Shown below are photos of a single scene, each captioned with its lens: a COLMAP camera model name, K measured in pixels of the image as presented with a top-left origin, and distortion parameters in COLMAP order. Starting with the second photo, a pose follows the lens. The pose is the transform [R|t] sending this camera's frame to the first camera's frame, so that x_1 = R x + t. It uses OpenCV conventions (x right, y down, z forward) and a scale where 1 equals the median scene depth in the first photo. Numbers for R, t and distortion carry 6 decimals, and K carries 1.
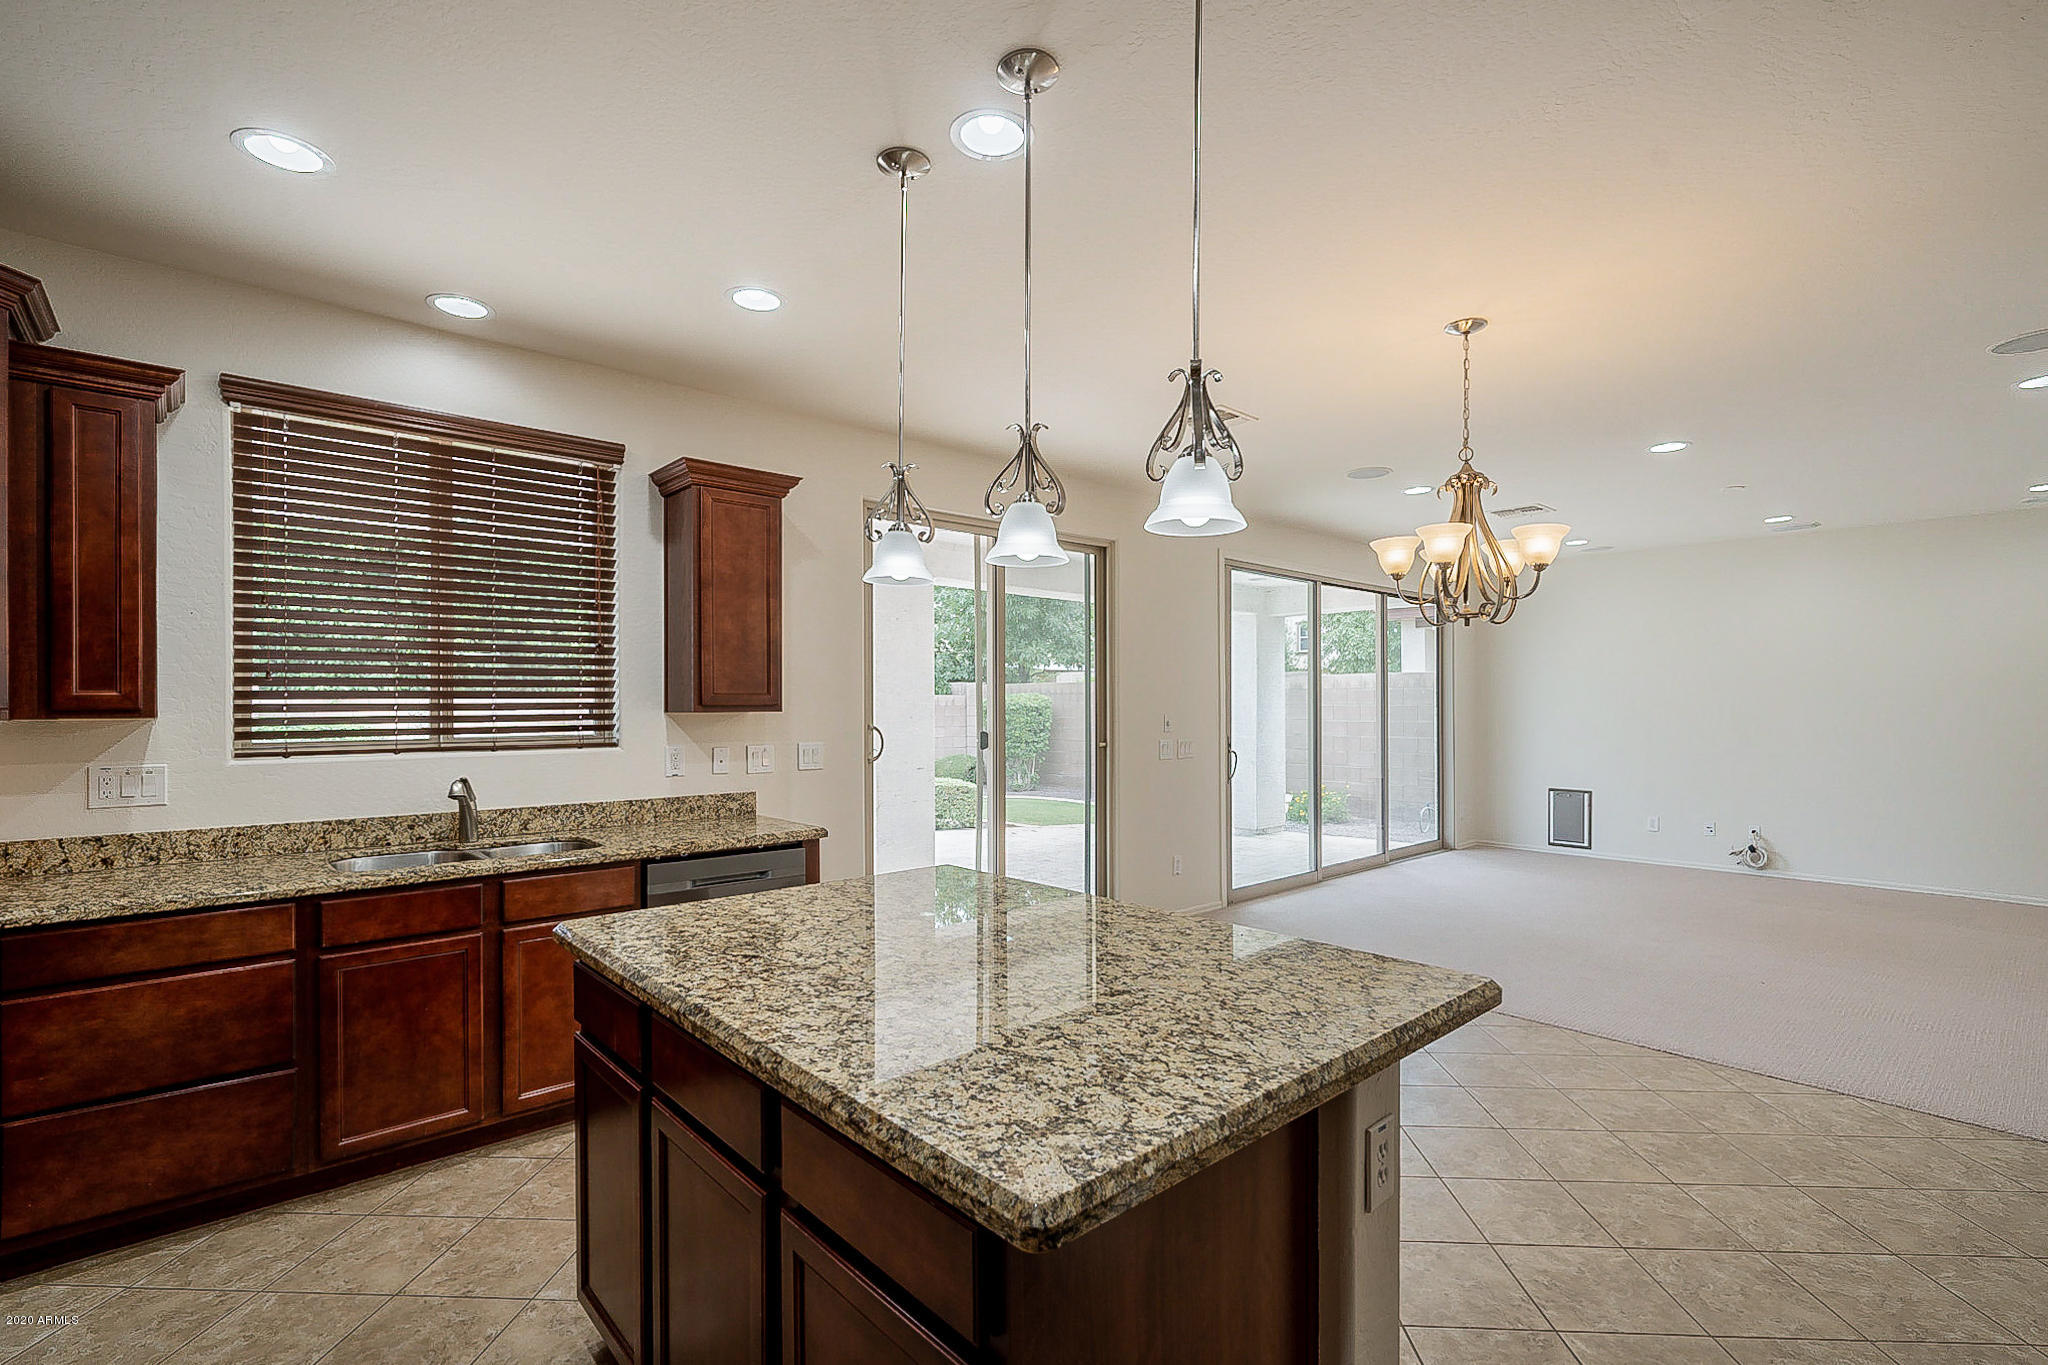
lens RADIAL K [[942.6, 0, 1023.1], [0, 942.6, 698.7], [0, 0, 1]] dist [-0.000913, 0.000652]
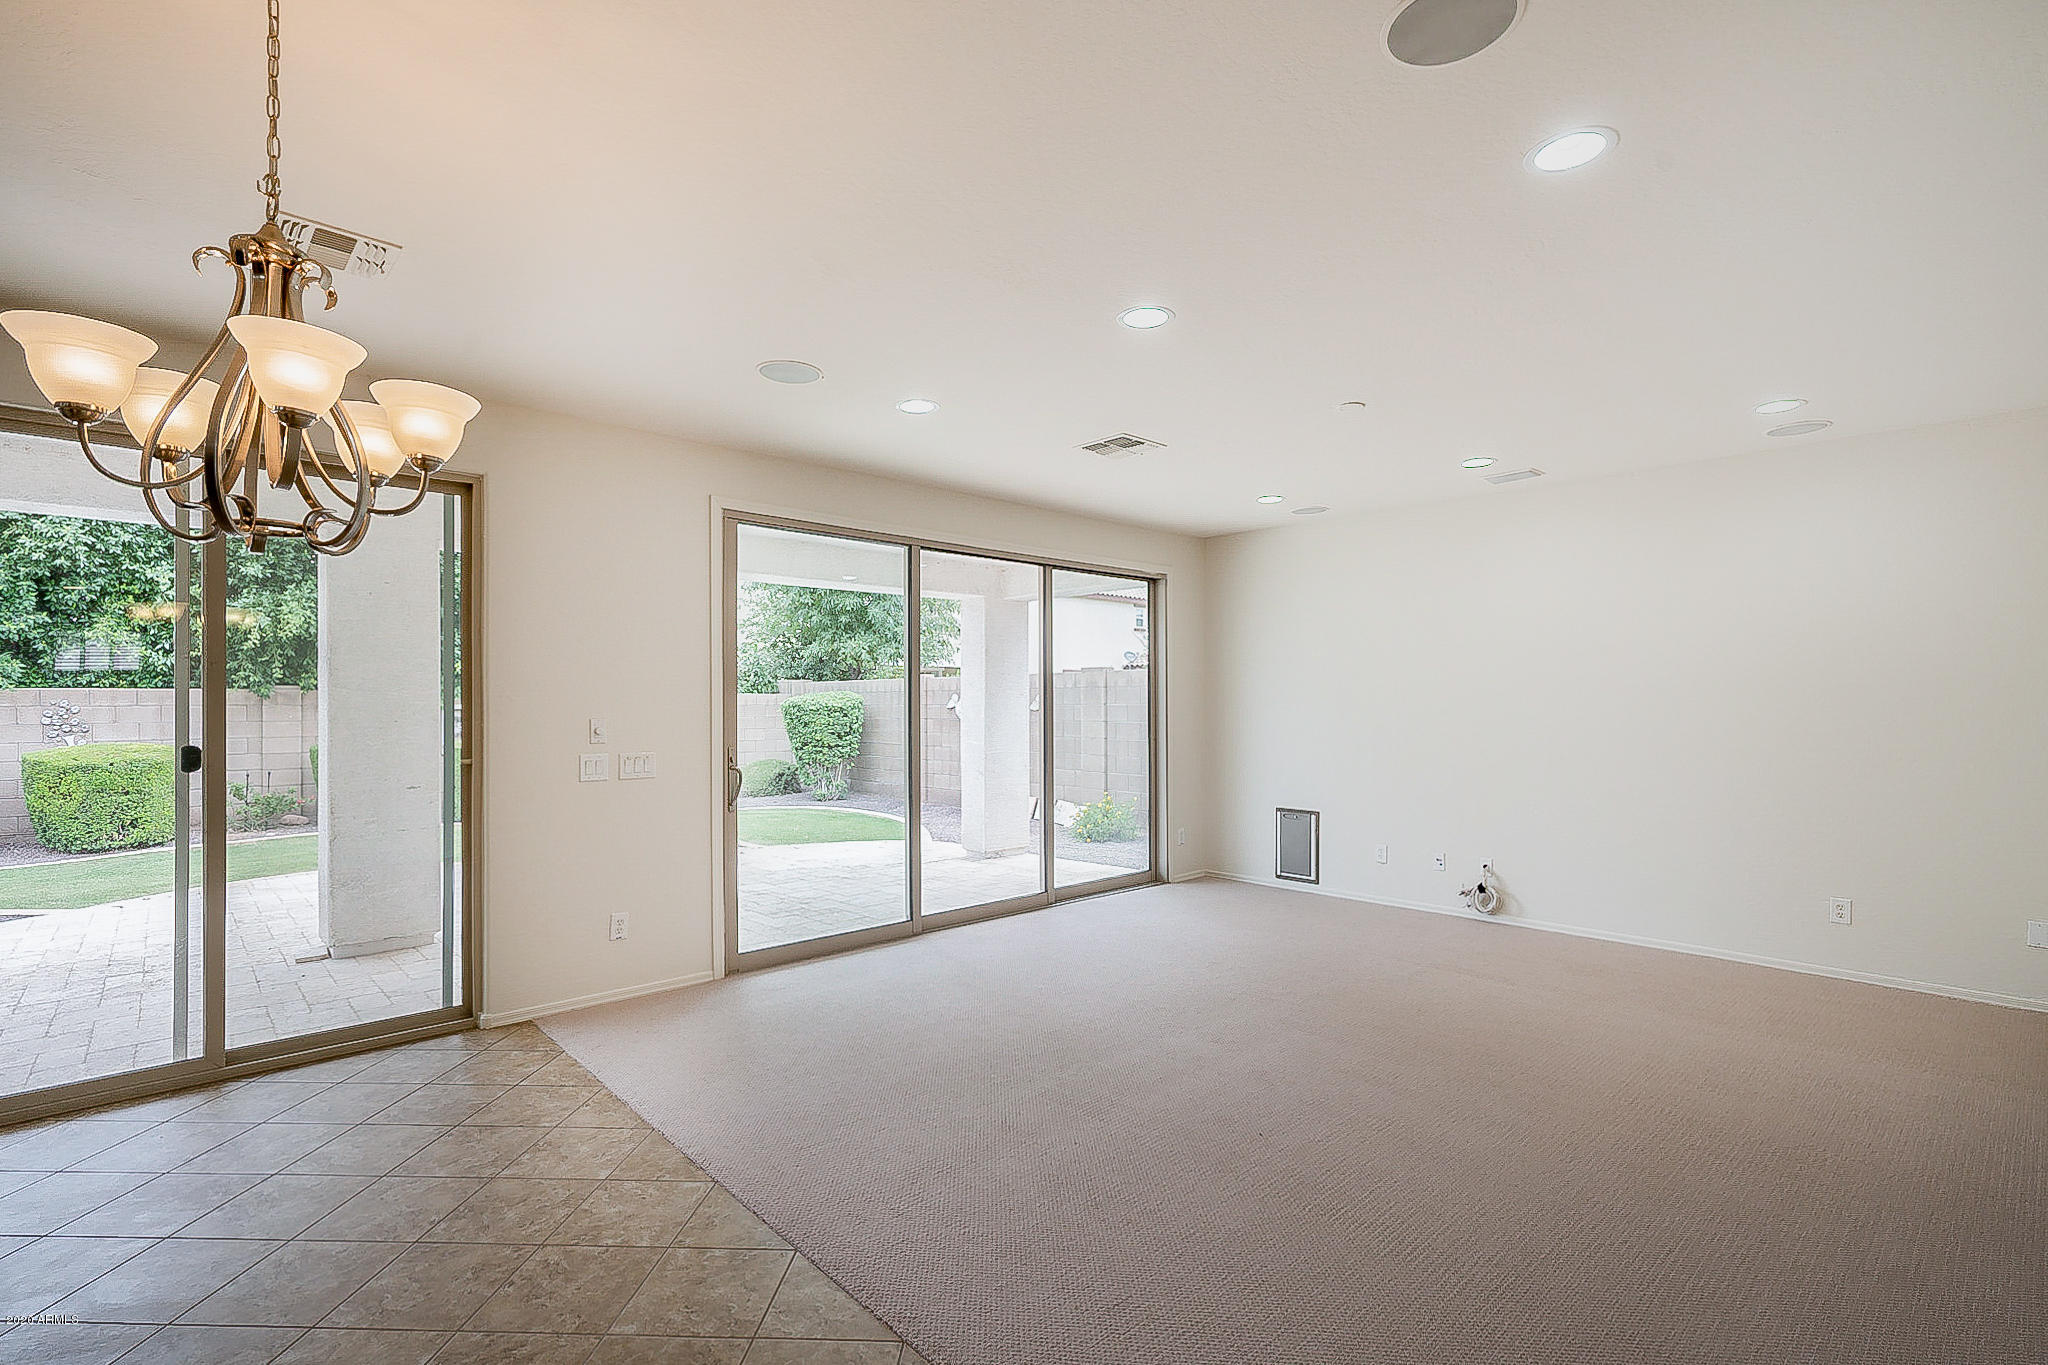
lens RADIAL K [[942.6, 0, 1027.6], [0, 942.6, 702.0], [0, 0, 1]] dist [-0.000913, 0.000652]
pose [[0.999921, 0.000139, 0.012548, 0.373809], [-0.000187, 0.999993, 0.003830, 0.000625], [-0.012547, -0.003832, 0.999914, 0.212389]]
